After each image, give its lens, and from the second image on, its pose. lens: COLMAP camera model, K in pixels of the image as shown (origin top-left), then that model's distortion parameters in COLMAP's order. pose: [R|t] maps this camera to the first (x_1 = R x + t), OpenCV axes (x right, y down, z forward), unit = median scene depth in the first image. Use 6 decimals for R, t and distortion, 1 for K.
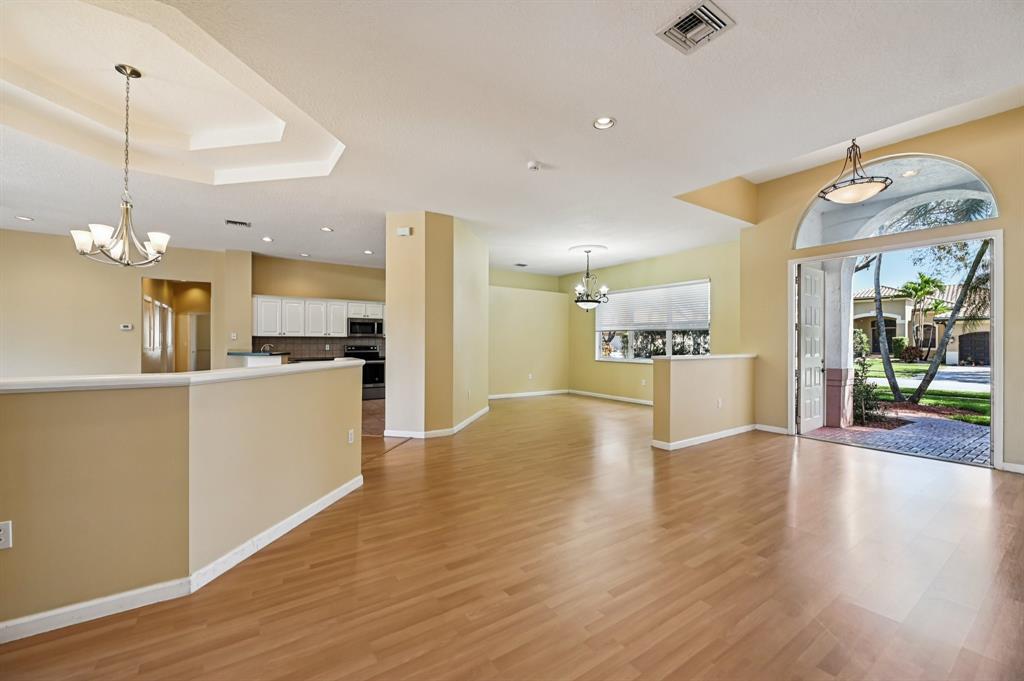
lens RADIAL K [[409.2, 0, 512.8], [0, 409.2, 343.1], [0, 0, 1]] dist [-0.007566, -0.001020]
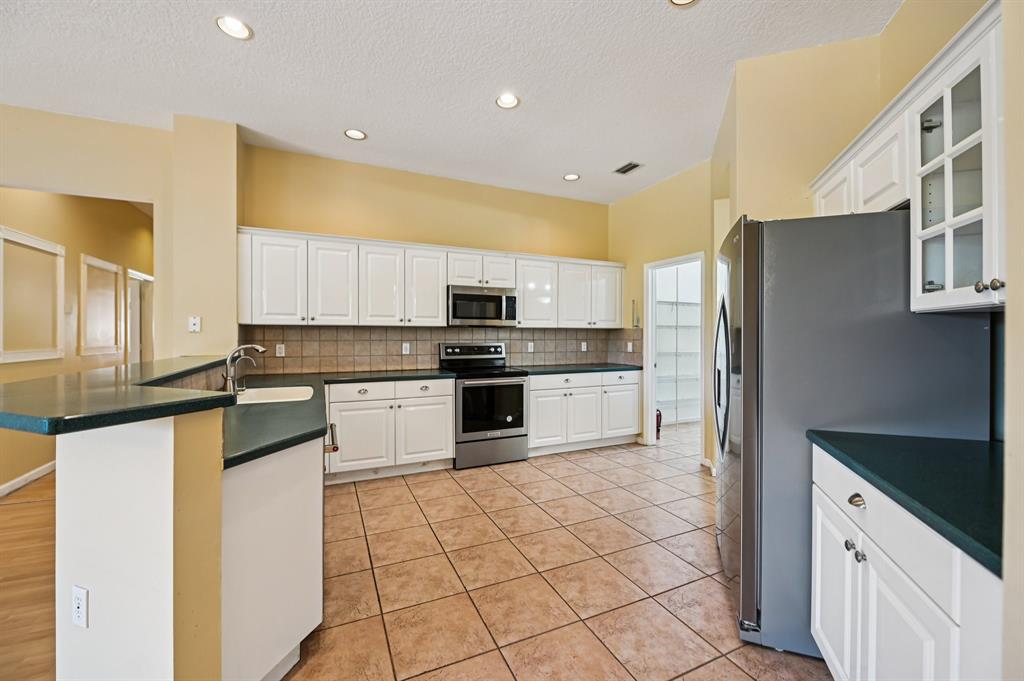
lens RADIAL K [[409.2, 0, 513.4], [0, 409.2, 336.9], [0, 0, 1]] dist [-0.007566, -0.001020]
pose [[0.987320, -0.002302, -0.158725, -0.260342], [0.001900, 0.999995, -0.002686, -0.001888], [0.158731, 0.002351, 0.987319, 0.563010]]
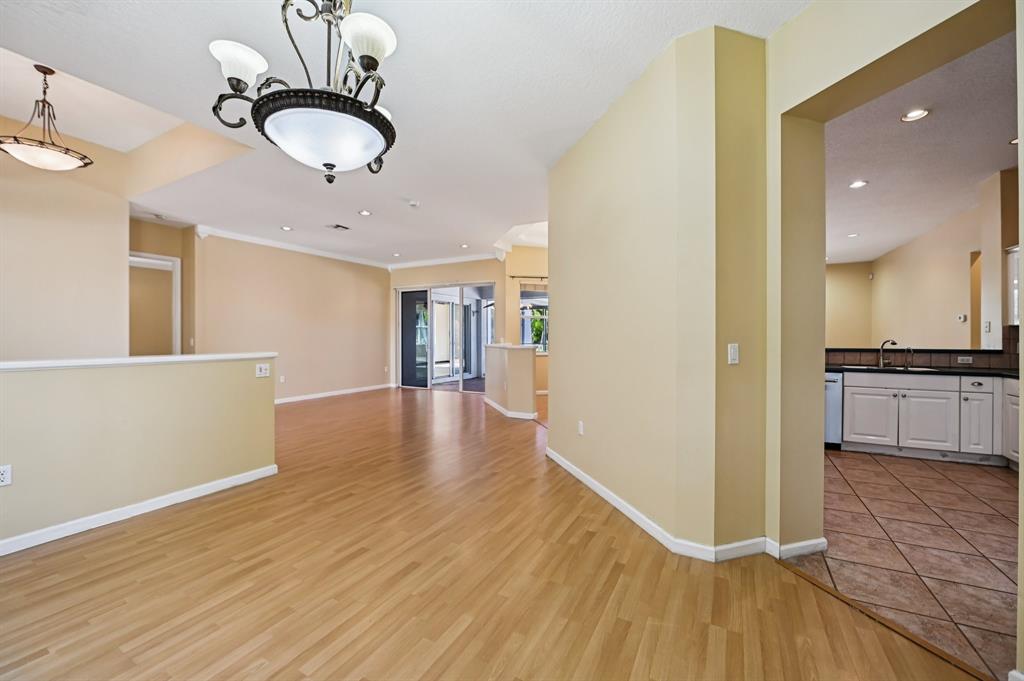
lens RADIAL K [[409.2, 0, 513.0], [0, 409.2, 339.2], [0, 0, 1]] dist [-0.007566, -0.001020]
pose [[-0.891638, -0.001533, -0.452747, 0.169909], [-0.005222, 0.999963, 0.006899, 0.000379], [0.452719, 0.008516, -0.891612, 1.062244]]
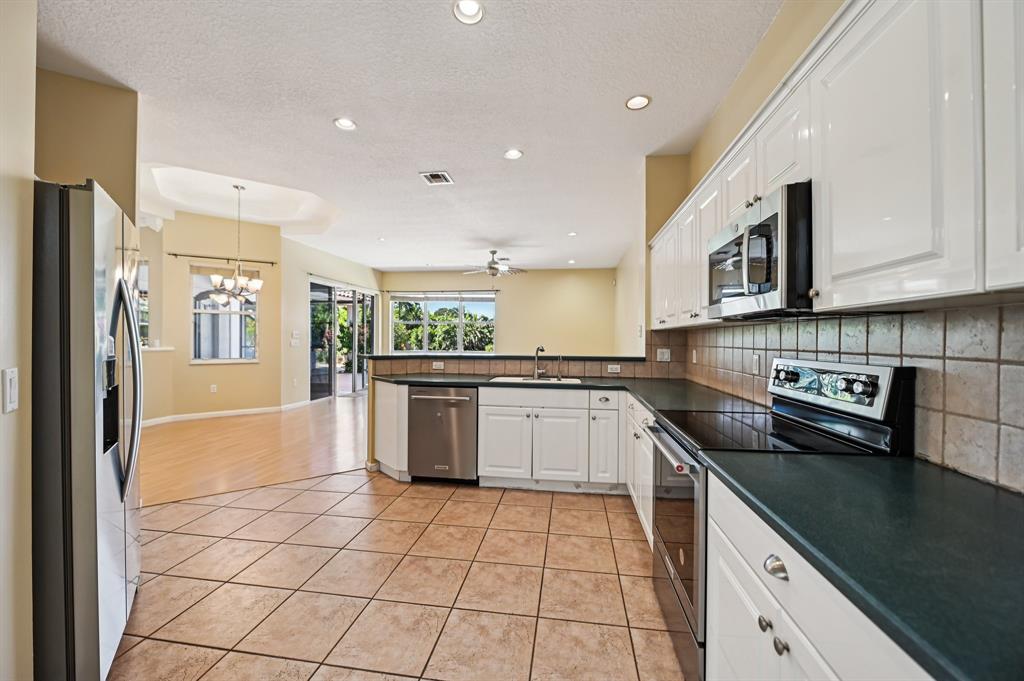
lens RADIAL K [[409.2, 0, 513.9], [0, 409.2, 340.8], [0, 0, 1]] dist [-0.007566, -0.001020]
pose [[-0.678215, -0.005778, -0.734841, -0.157997], [-0.011946, 0.999924, 0.003163, -0.003494], [0.734766, 0.010924, -0.678232, 1.089056]]
